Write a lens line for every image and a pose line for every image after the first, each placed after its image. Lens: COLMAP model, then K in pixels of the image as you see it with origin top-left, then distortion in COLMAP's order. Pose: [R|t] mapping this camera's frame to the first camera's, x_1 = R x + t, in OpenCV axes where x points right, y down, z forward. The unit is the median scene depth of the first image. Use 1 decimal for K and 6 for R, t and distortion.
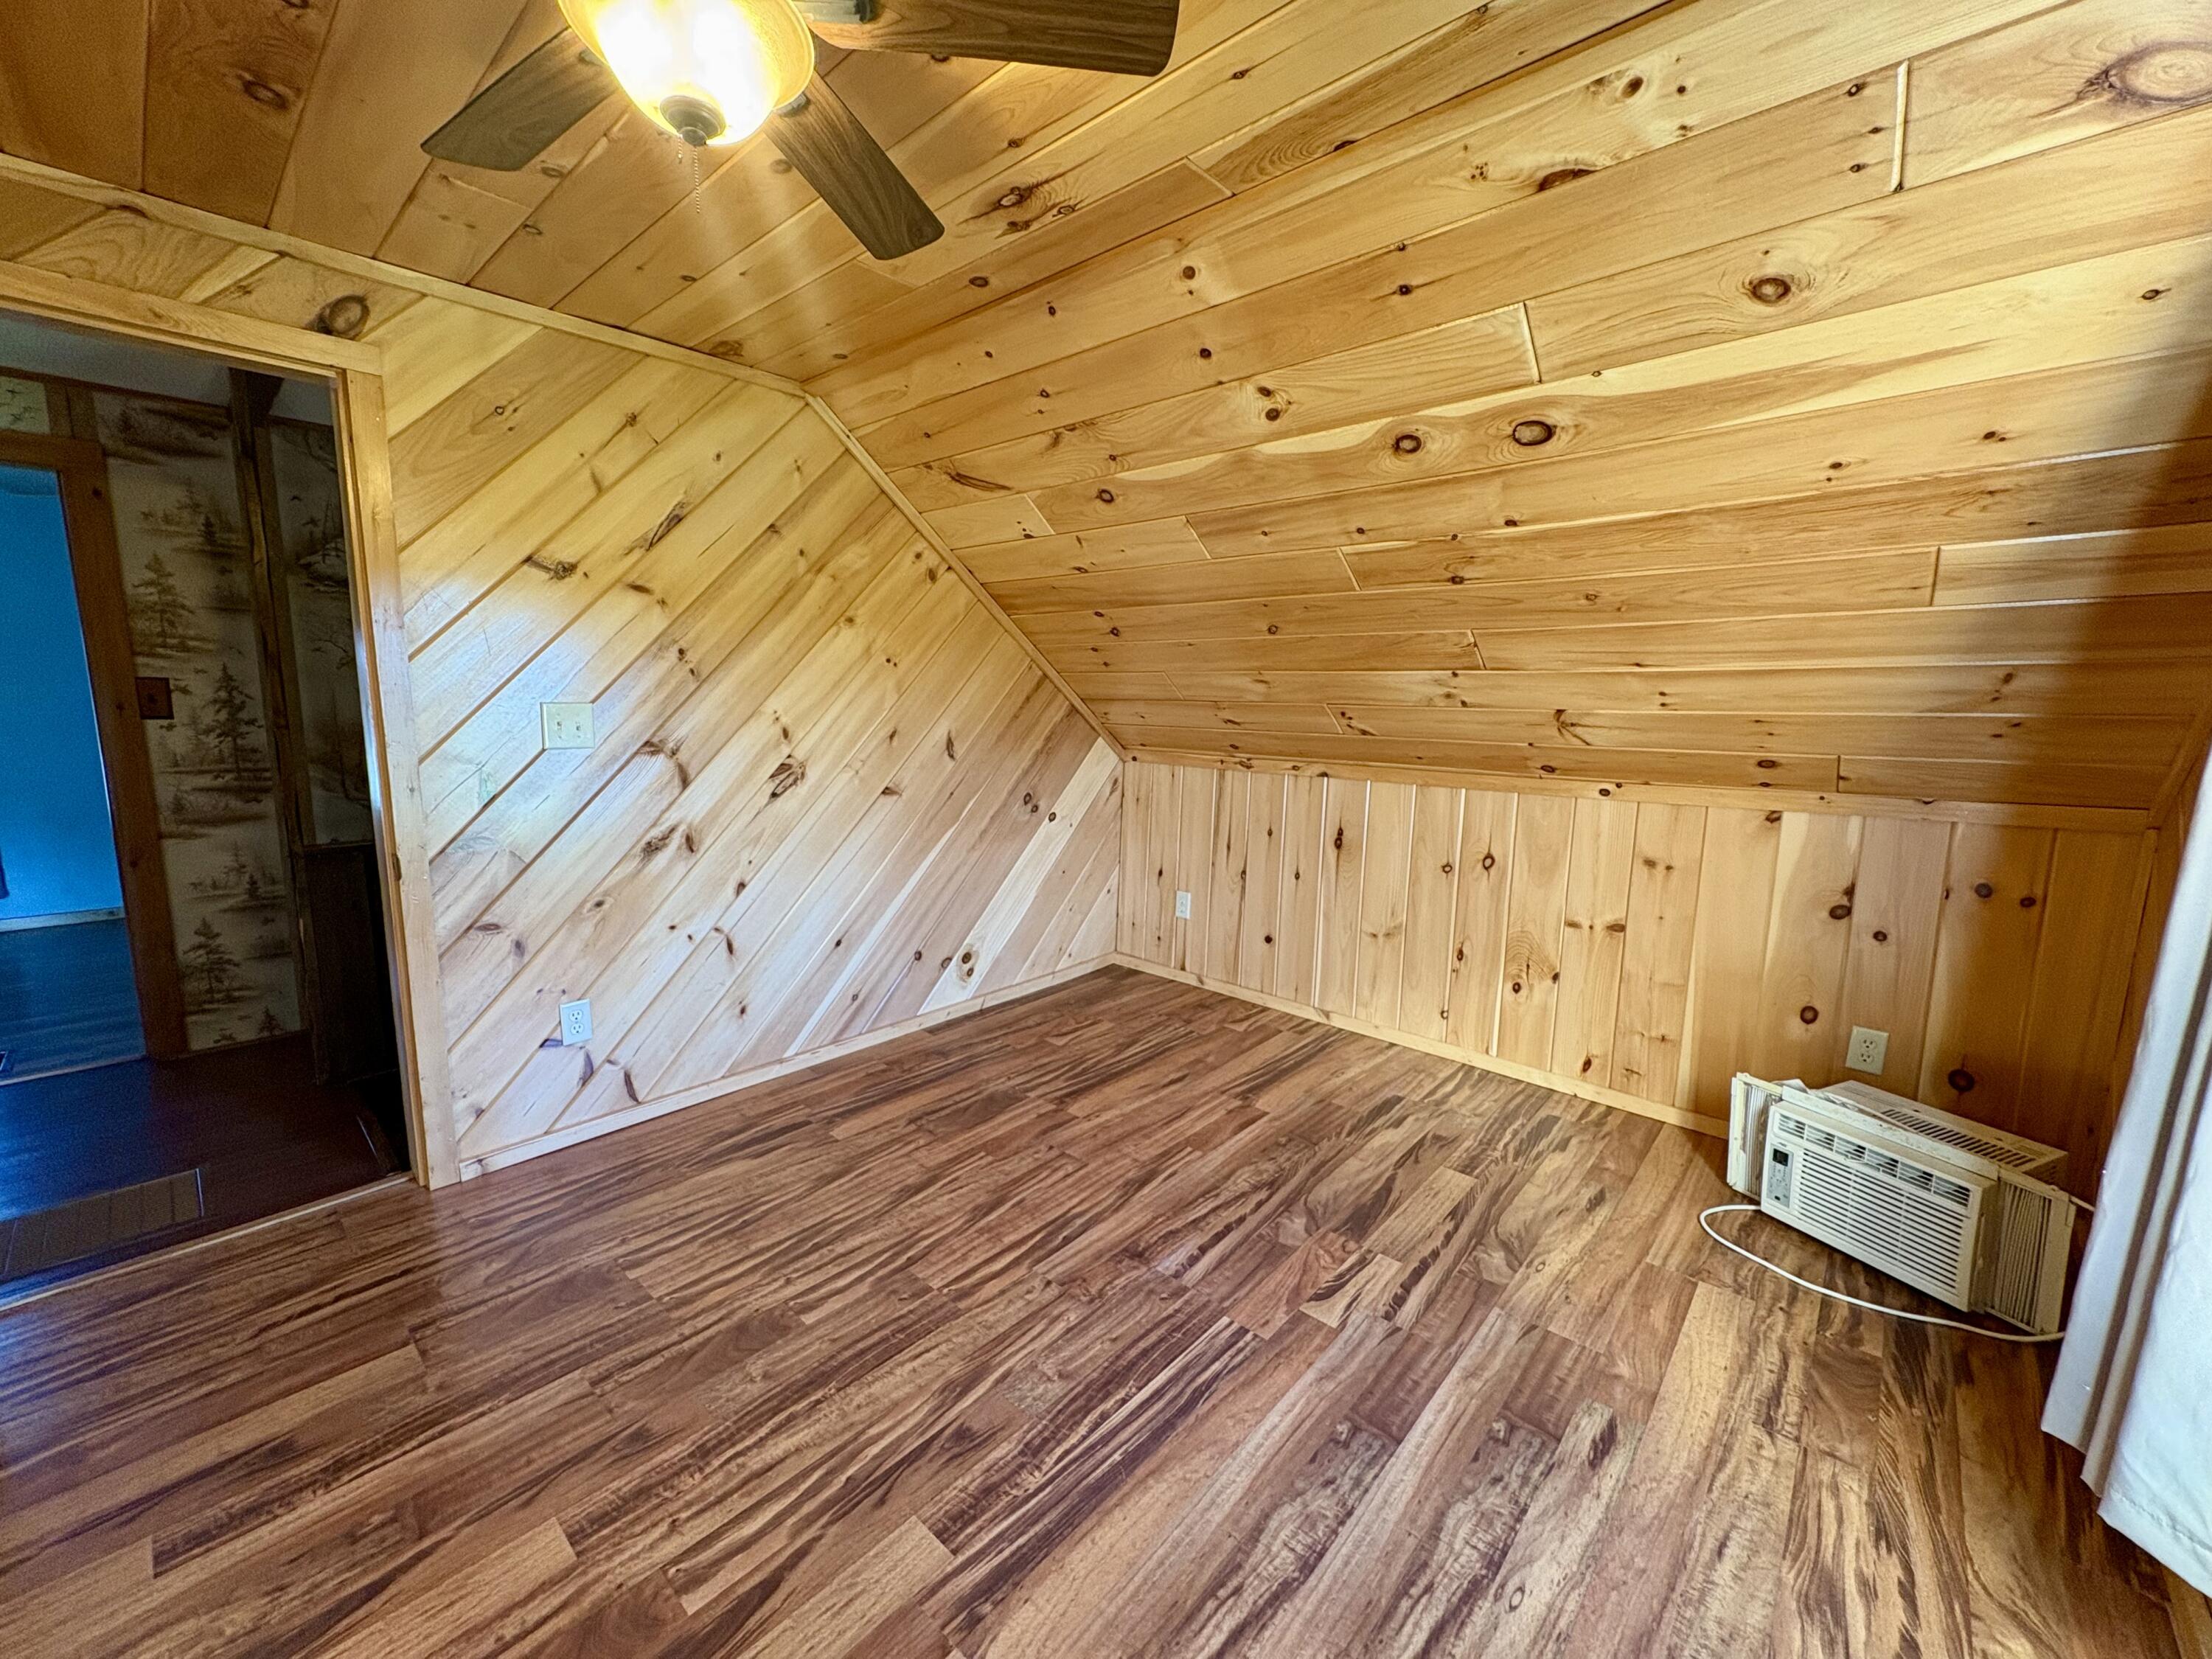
lens RADIAL K [[874.5, 0, 1106.3], [0, 874.5, 831.6], [0, 0, 1]] dist [-0.002988, 0.000864]
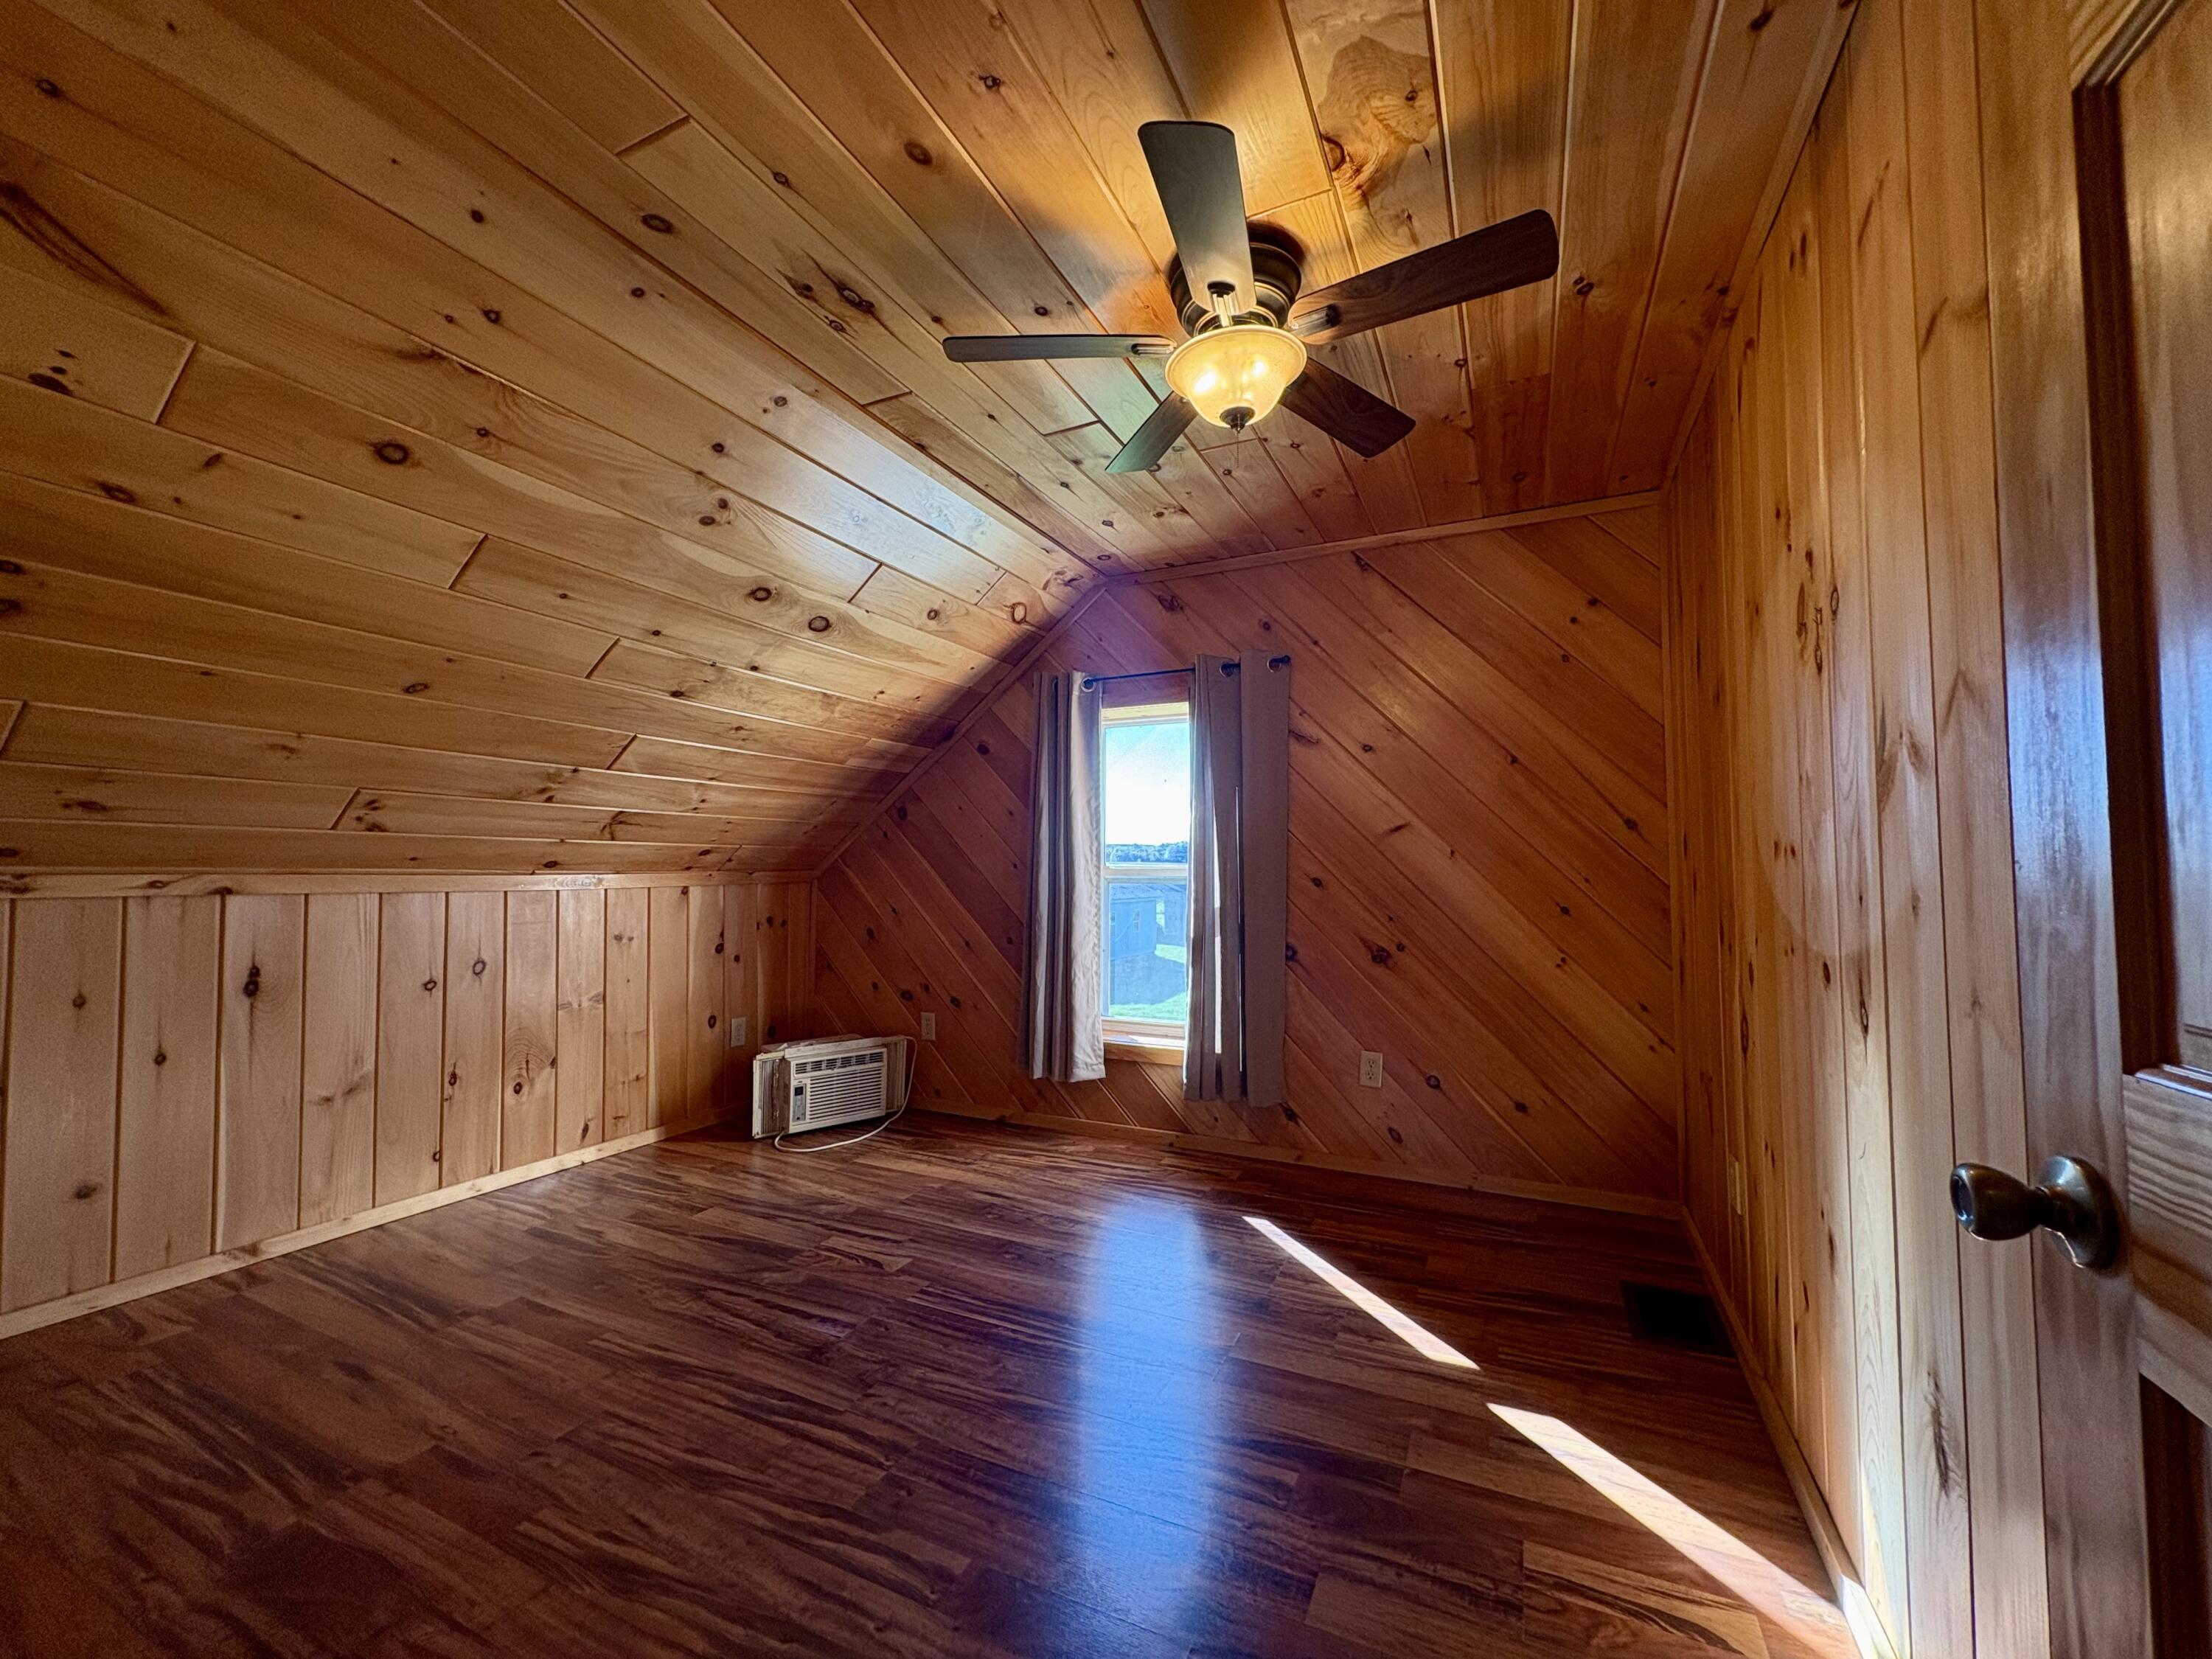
lens RADIAL K [[874.5, 0, 1098.2], [0, 874.5, 836.3], [0, 0, 1]] dist [-0.002988, 0.000864]
pose [[-0.279129, 0.022788, 0.959983, -0.916406], [0.135130, 0.990702, 0.015774, -0.041513], [-0.950698, 0.134126, -0.279613, 0.846136]]
